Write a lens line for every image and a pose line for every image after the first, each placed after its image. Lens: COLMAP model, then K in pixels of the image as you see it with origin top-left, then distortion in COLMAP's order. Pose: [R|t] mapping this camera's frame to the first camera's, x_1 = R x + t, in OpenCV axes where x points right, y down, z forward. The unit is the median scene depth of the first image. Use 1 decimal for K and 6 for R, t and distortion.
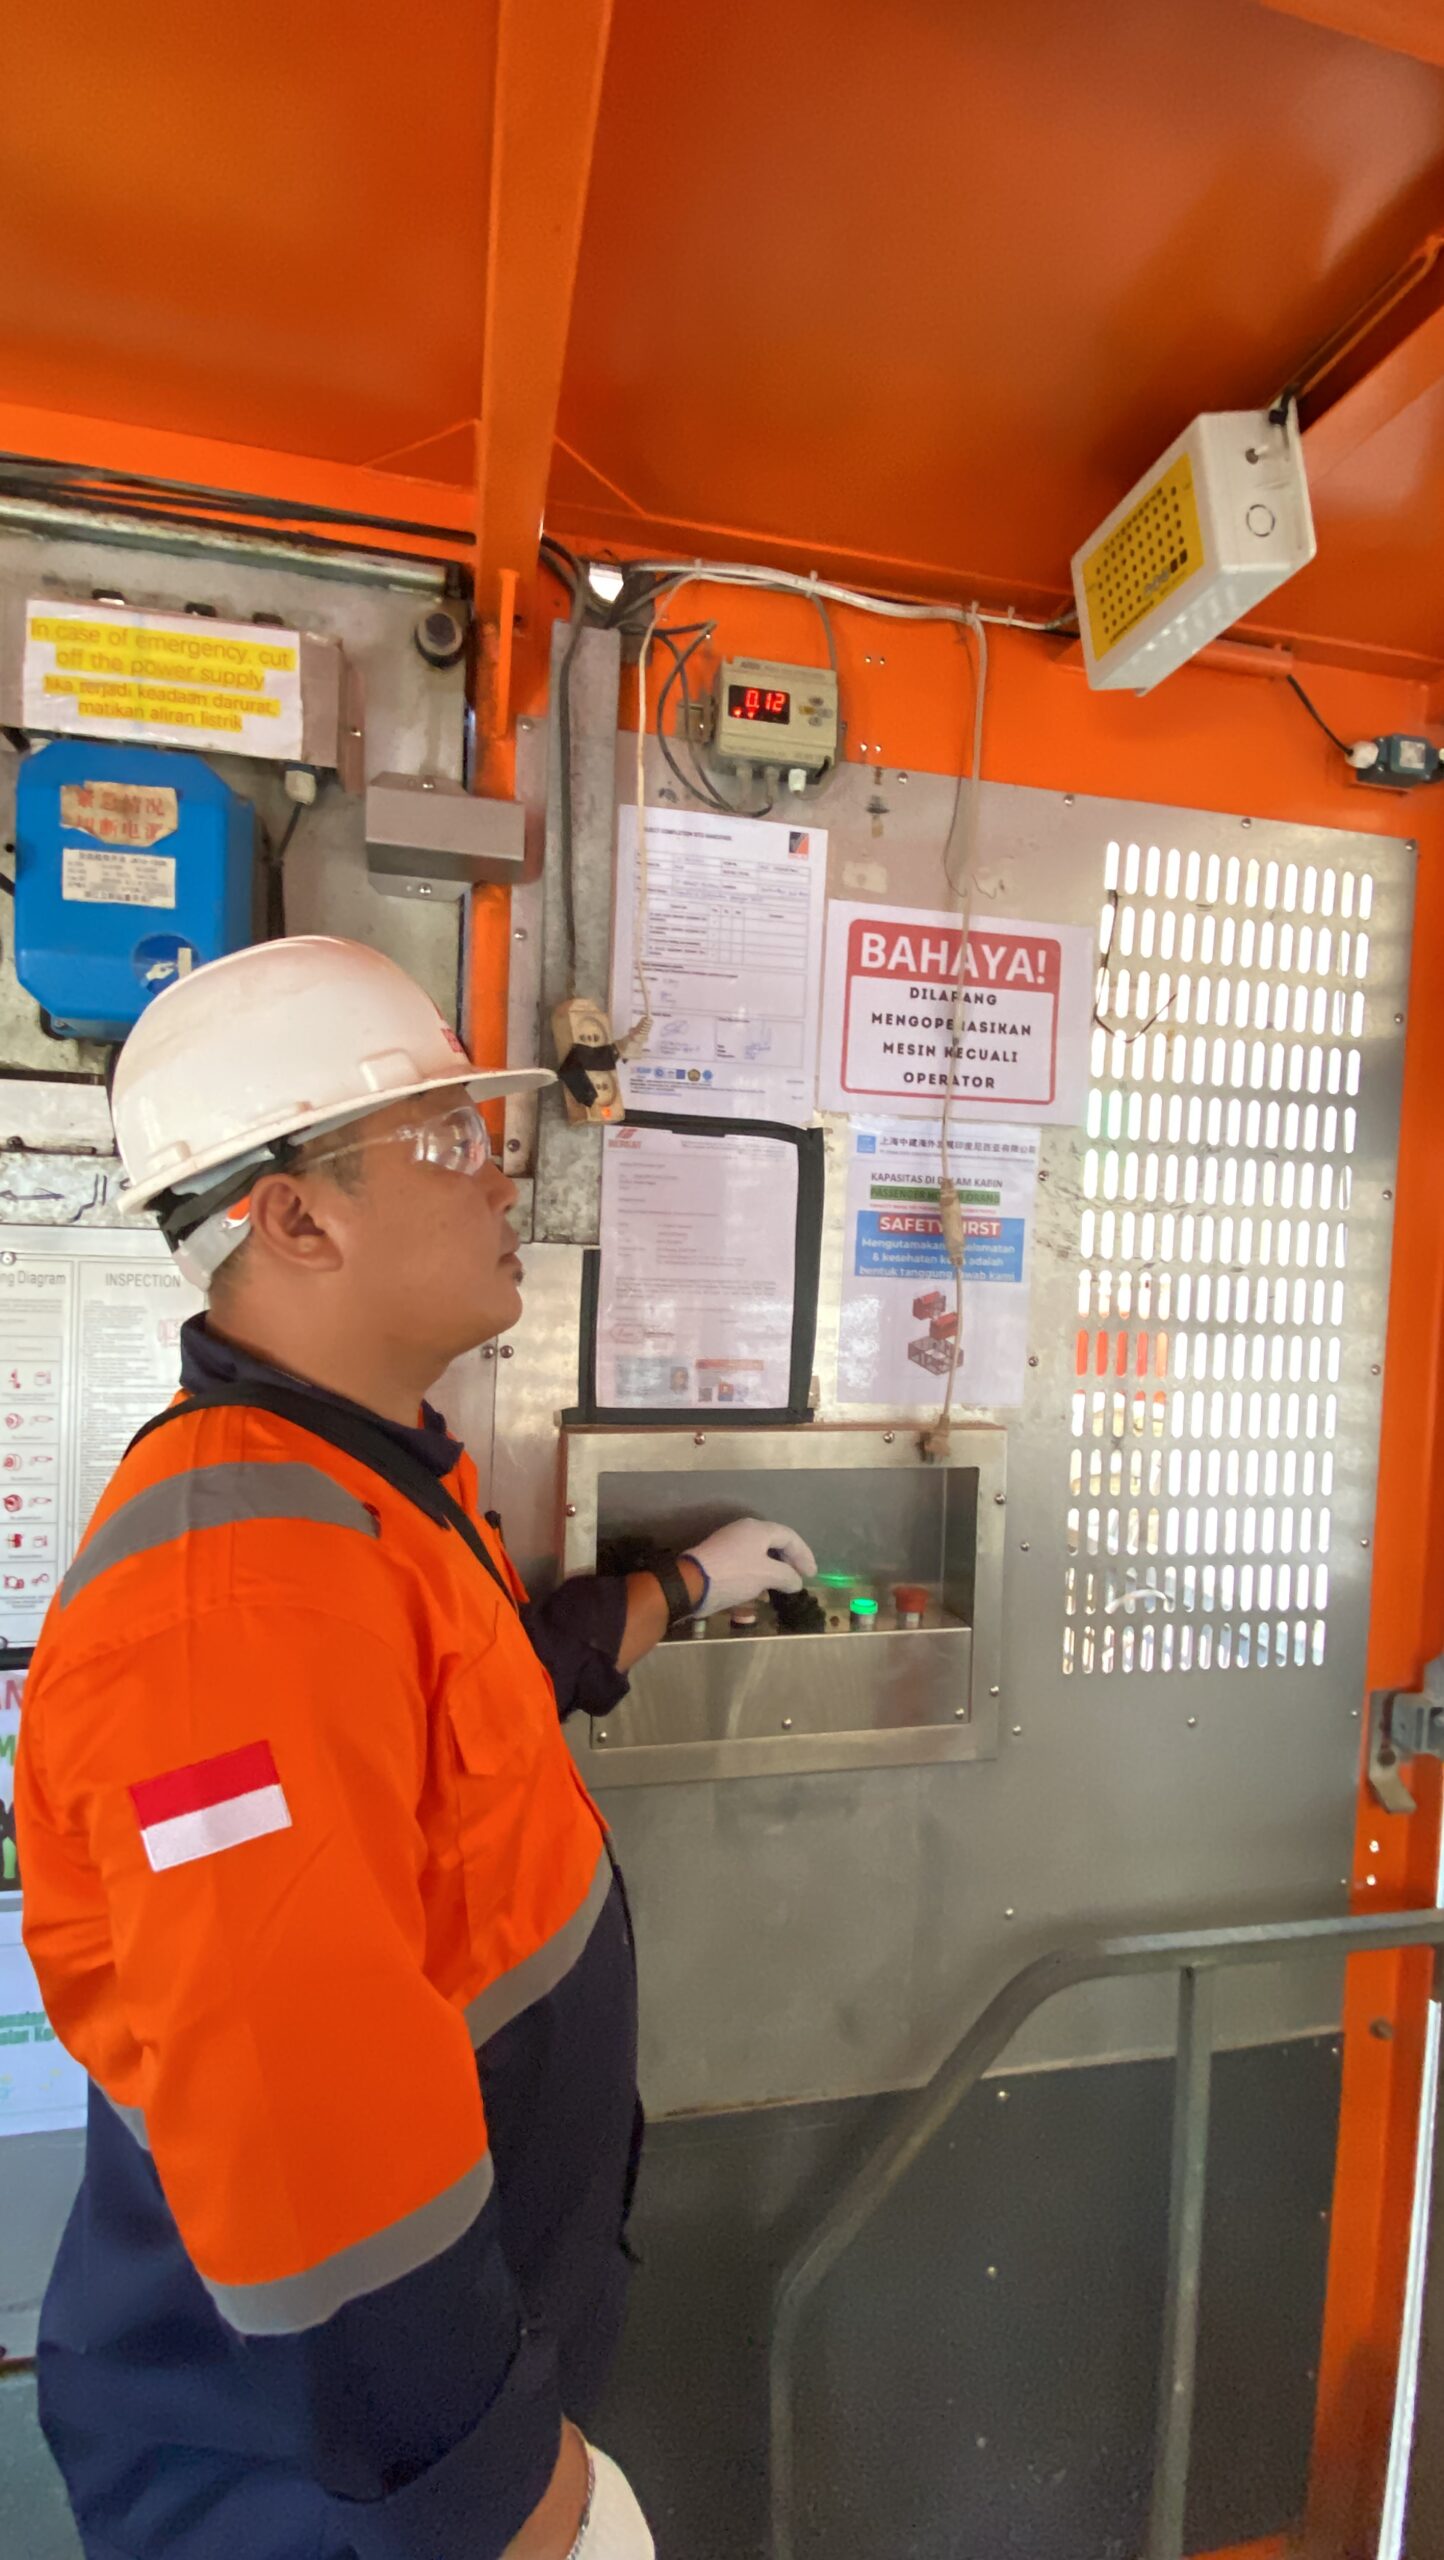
lens RADIAL K [[1236.8, 0, 728.8], [0, 1236.8, 1280.6], [0, 0, 1]] dist [0.028456, -0.001844]
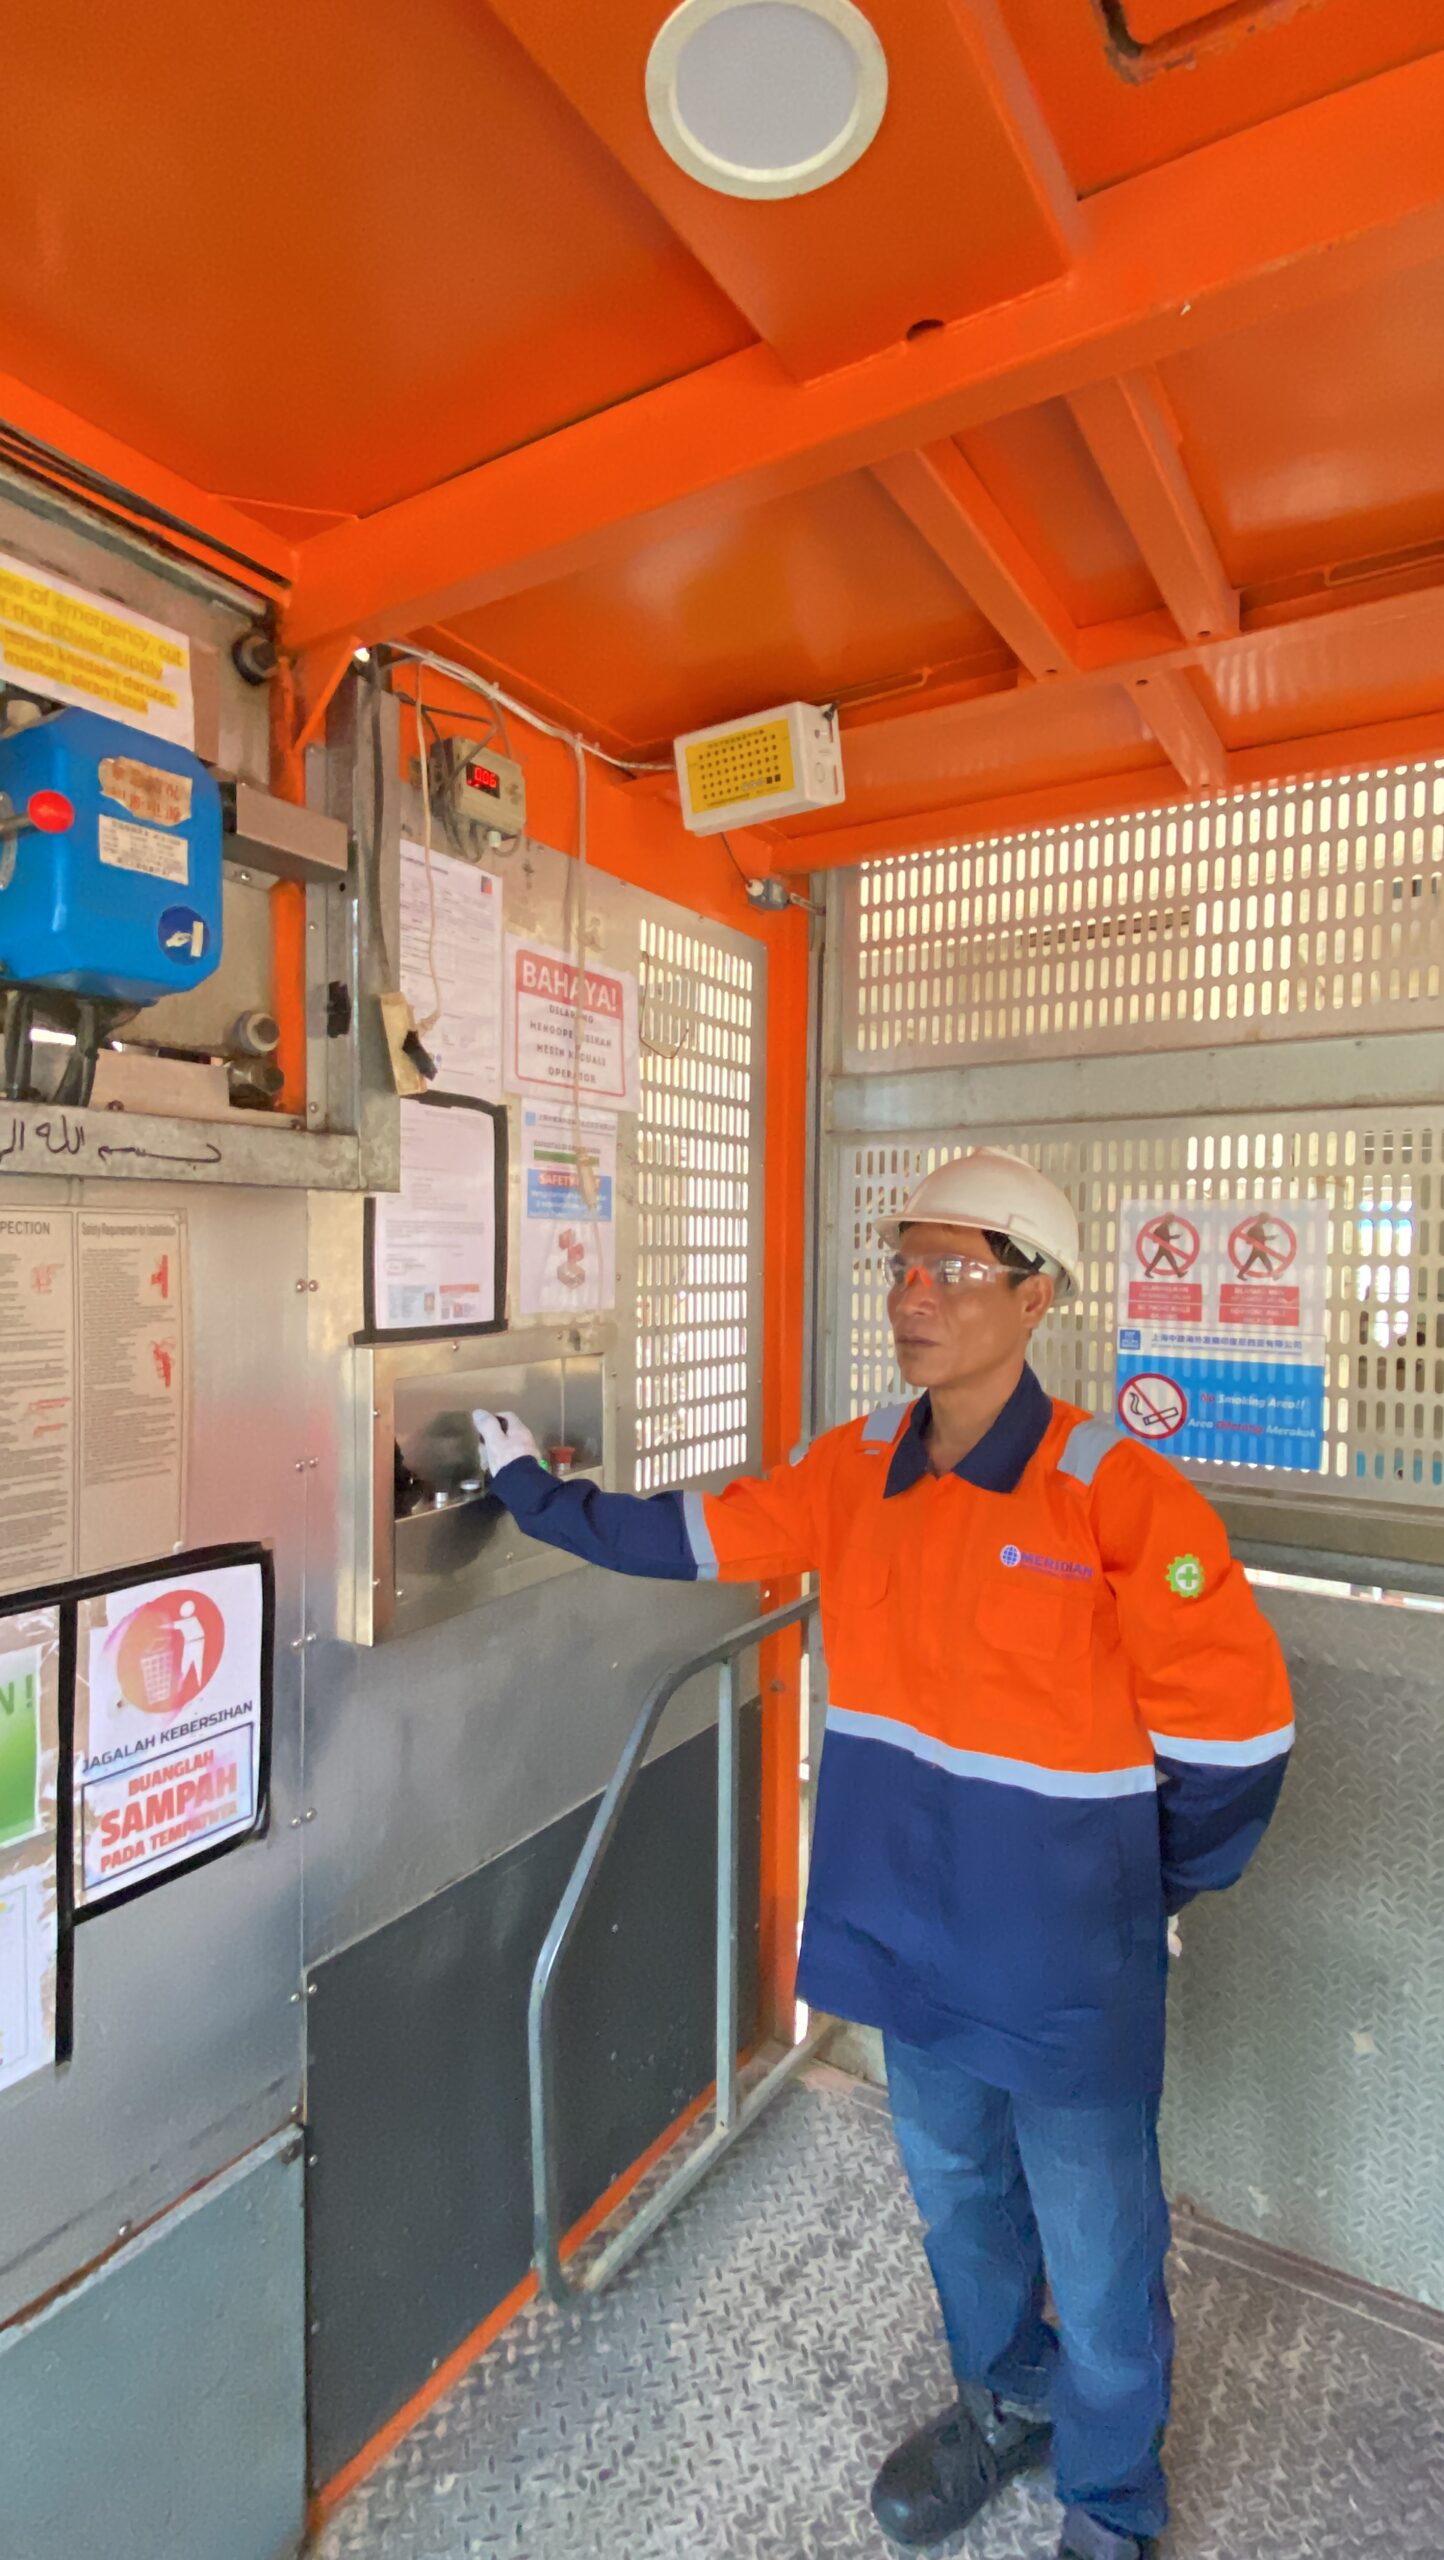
lens RADIAL K [[1236.8, 0, 721.2], [0, 1236.8, 1277.0], [0, 0, 1]] dist [0.028456, -0.001844]
pose [[0.715698, -0.048300, 0.696738, -0.722967], [0.041011, 0.998791, 0.027112, 0.033743], [-0.697205, 0.009170, 0.716813, -0.106320]]
